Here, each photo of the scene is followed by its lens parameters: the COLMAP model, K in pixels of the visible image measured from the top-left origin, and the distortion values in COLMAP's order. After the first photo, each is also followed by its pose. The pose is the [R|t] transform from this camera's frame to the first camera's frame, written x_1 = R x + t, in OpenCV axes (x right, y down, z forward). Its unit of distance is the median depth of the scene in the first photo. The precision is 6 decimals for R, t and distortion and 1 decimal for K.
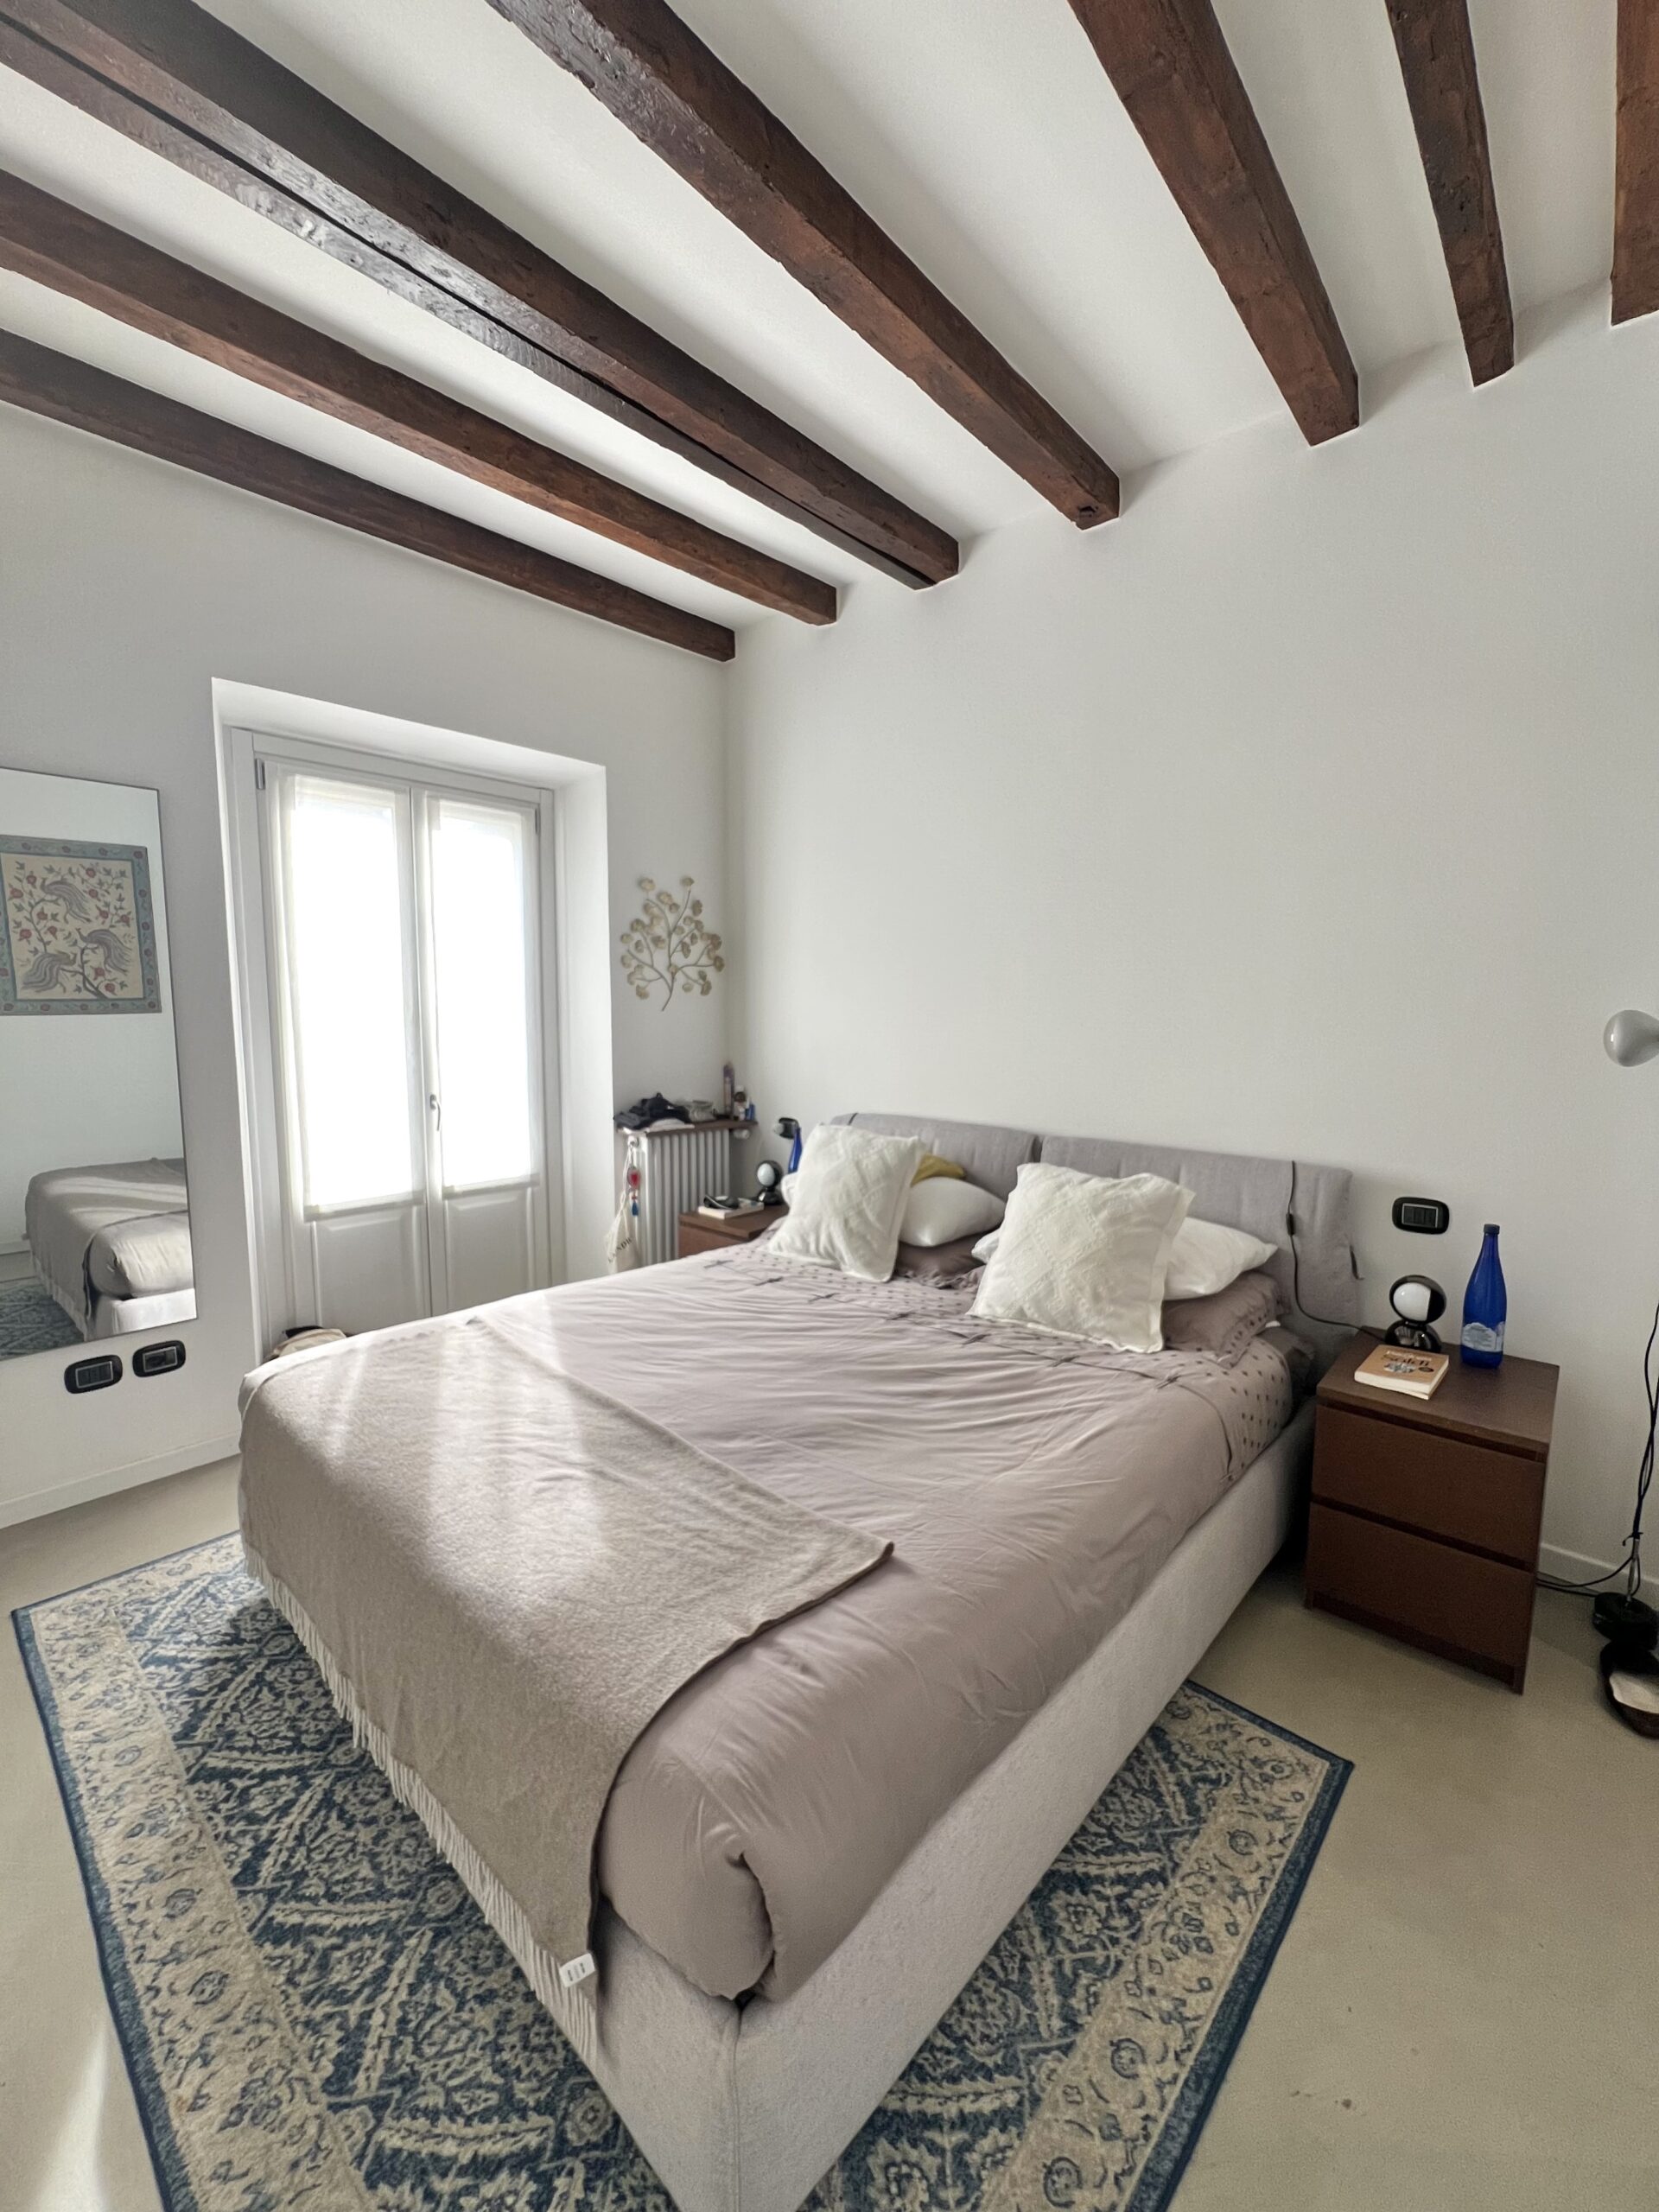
lens RADIAL K [[897.9, 0, 829.5], [0, 897.9, 1106.0], [0, 0, 1]] dist [-0.005192, 0.001127]
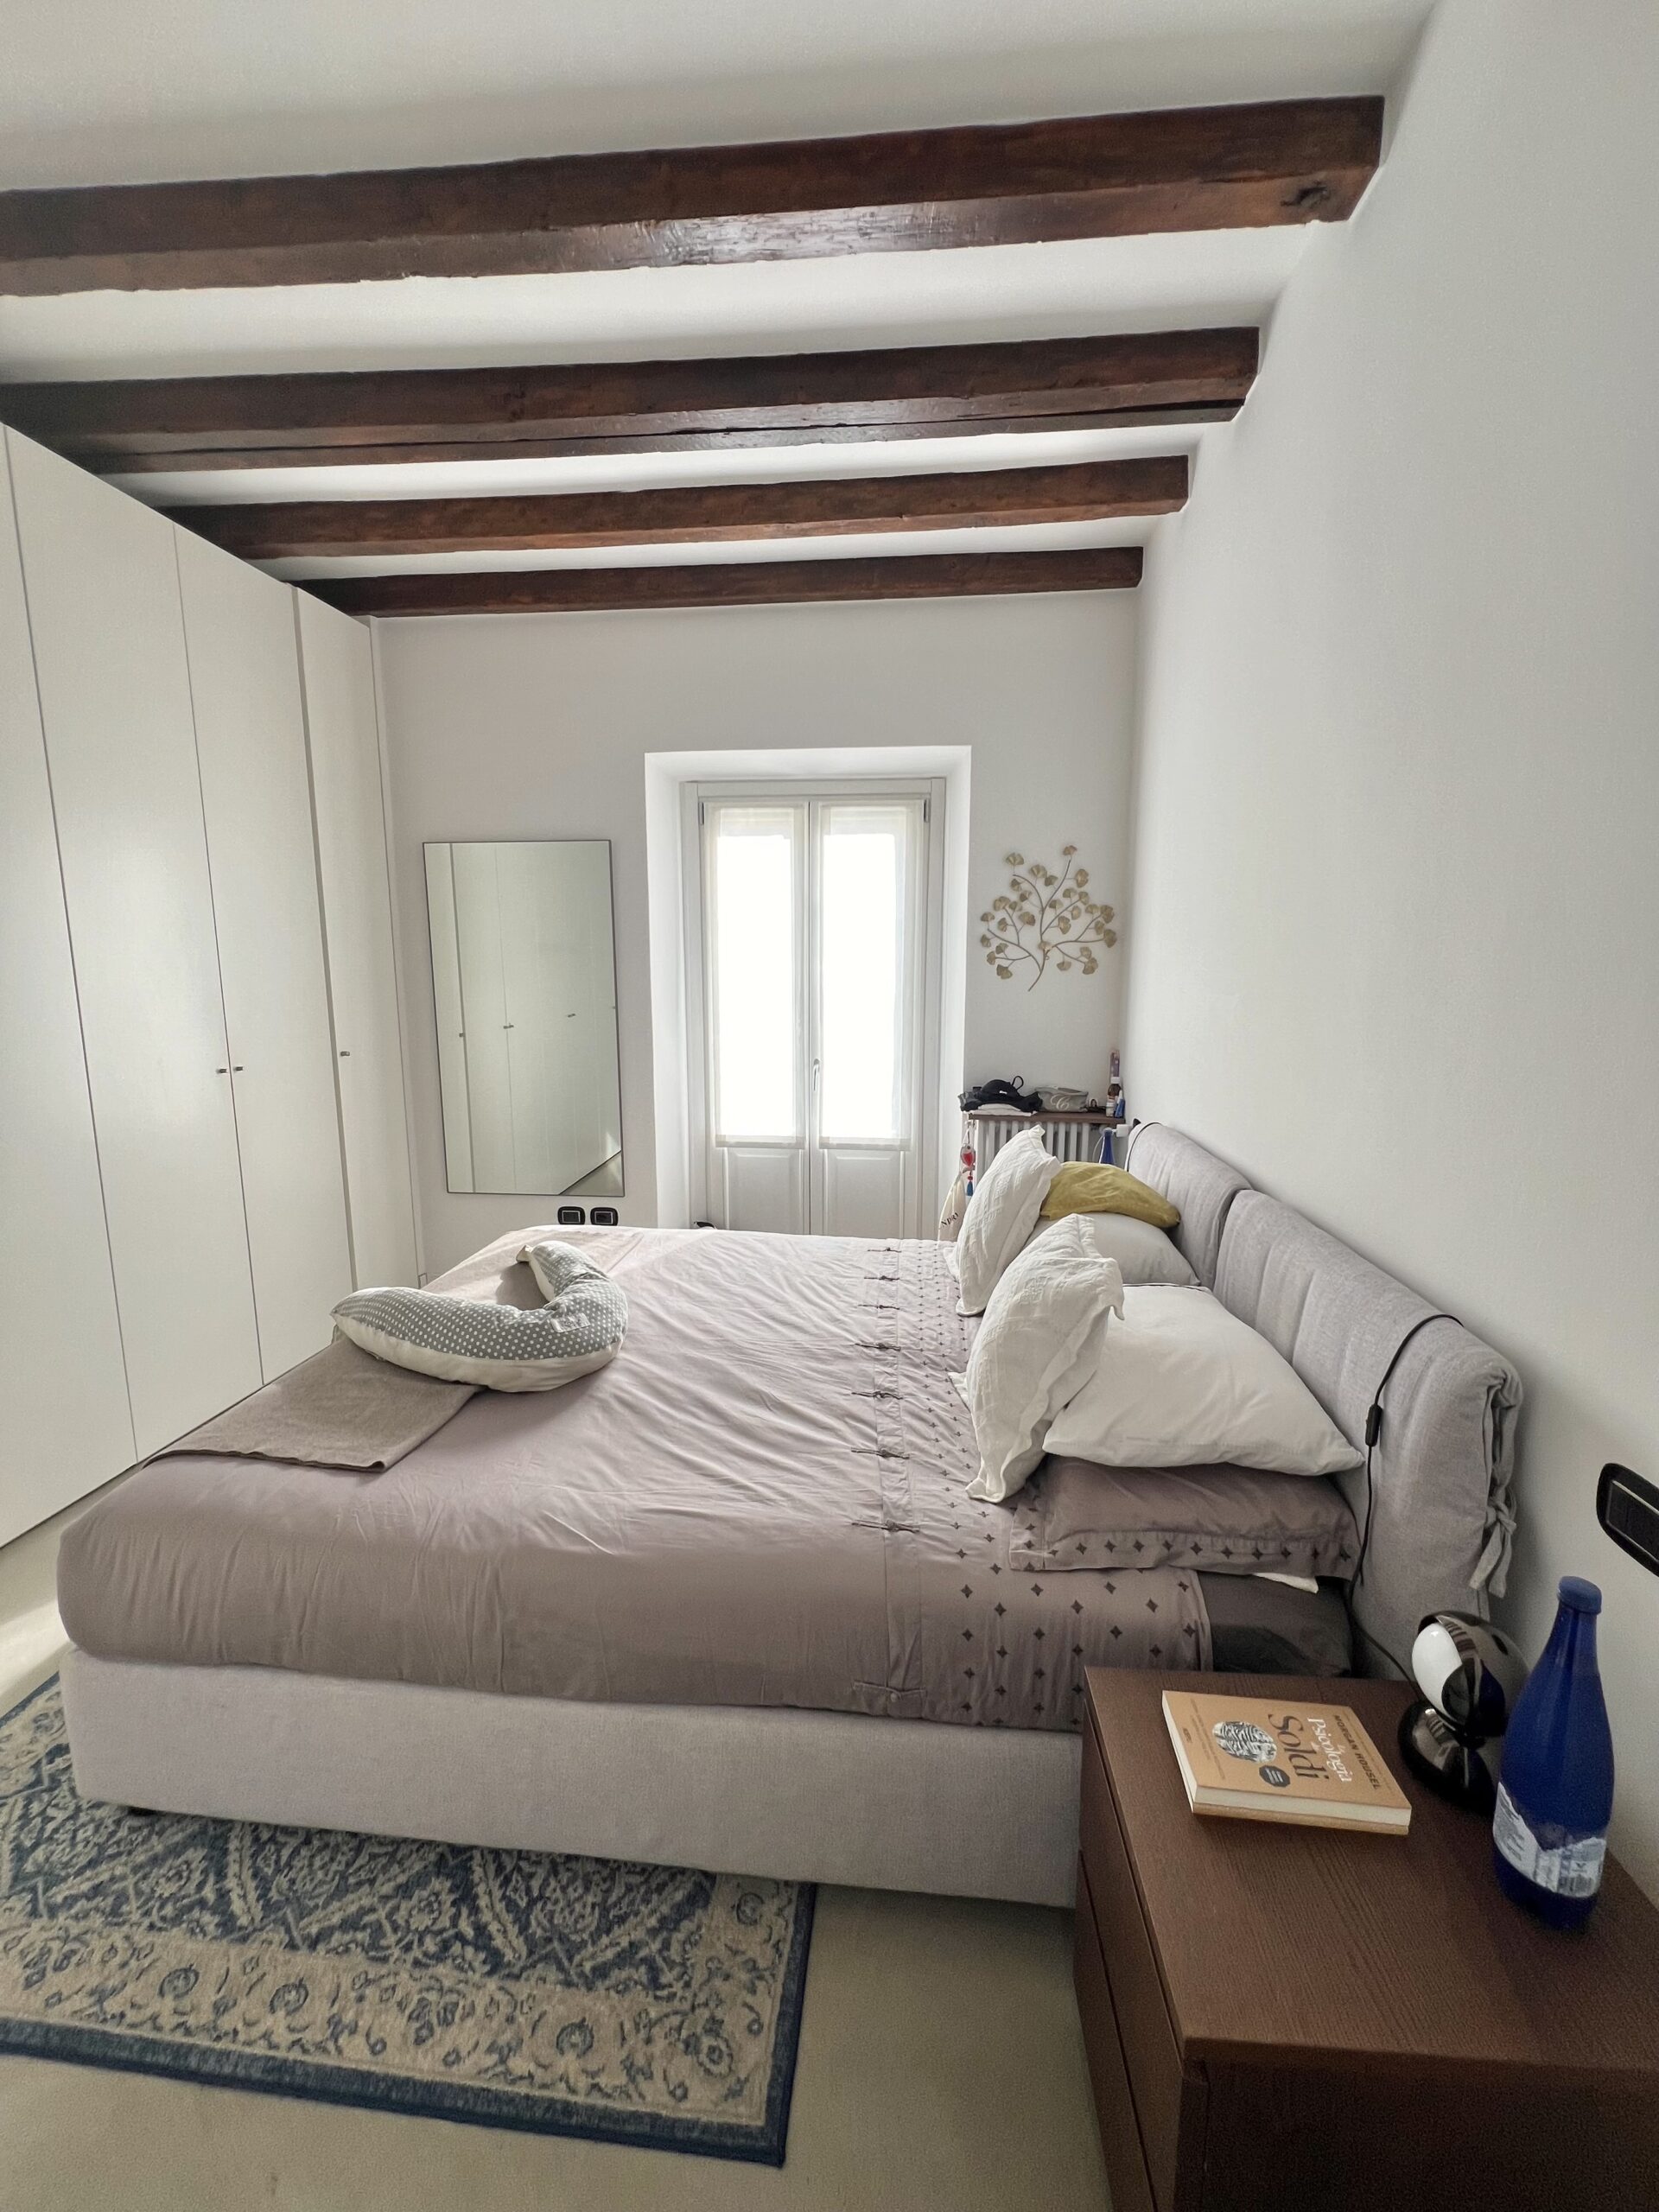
lens RADIAL K [[887.1, 0, 832.6], [0, 887.1, 1104.3], [0, 0, 1]] dist [-0.003377, 0.001081]
pose [[0.599448, 0.118530, -0.791589, 1.106717], [-0.089543, 0.992697, 0.080835, -0.109196], [0.795389, 0.022425, 0.605684, 0.656556]]
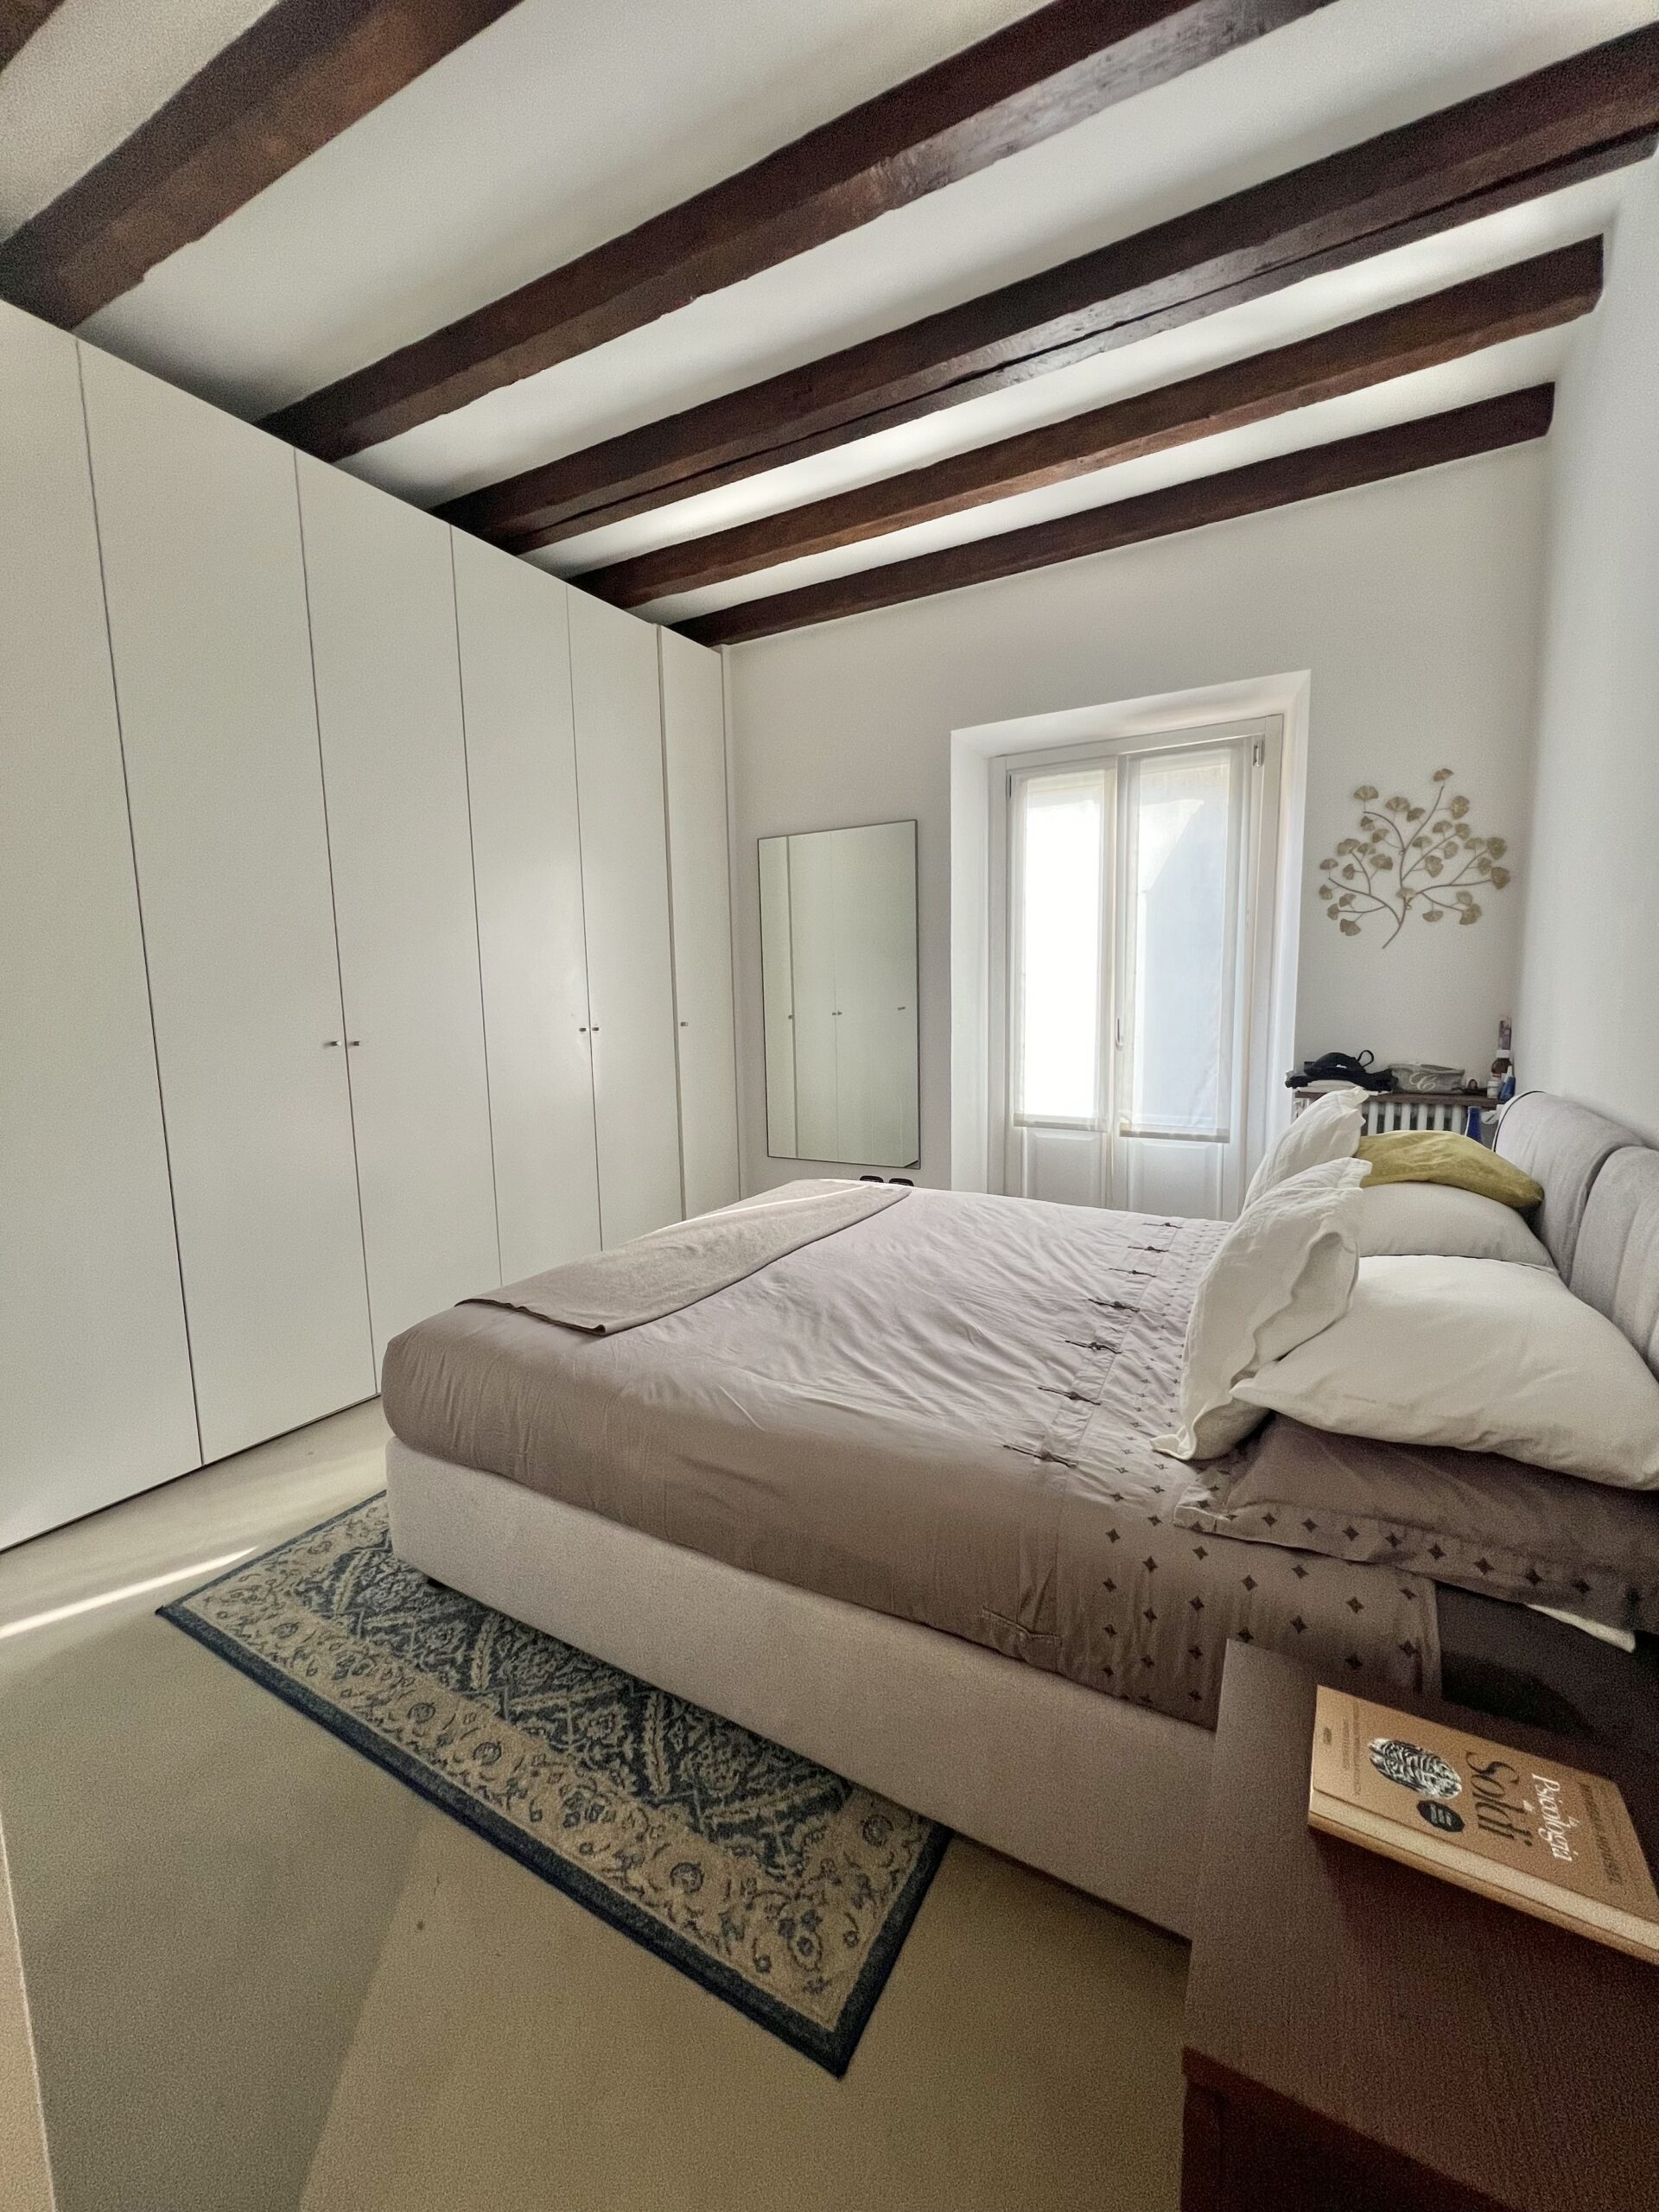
lens RADIAL K [[882.5, 0, 833.6], [0, 882.5, 1103.1], [0, 0, 1]] dist [-0.002084, 0.000225]
pose [[0.227564, 0.109992, -0.967531, 1.179610], [-0.092066, 0.991579, 0.091072, 0.009554], [0.969401, 0.068352, 0.235774, 0.860283]]
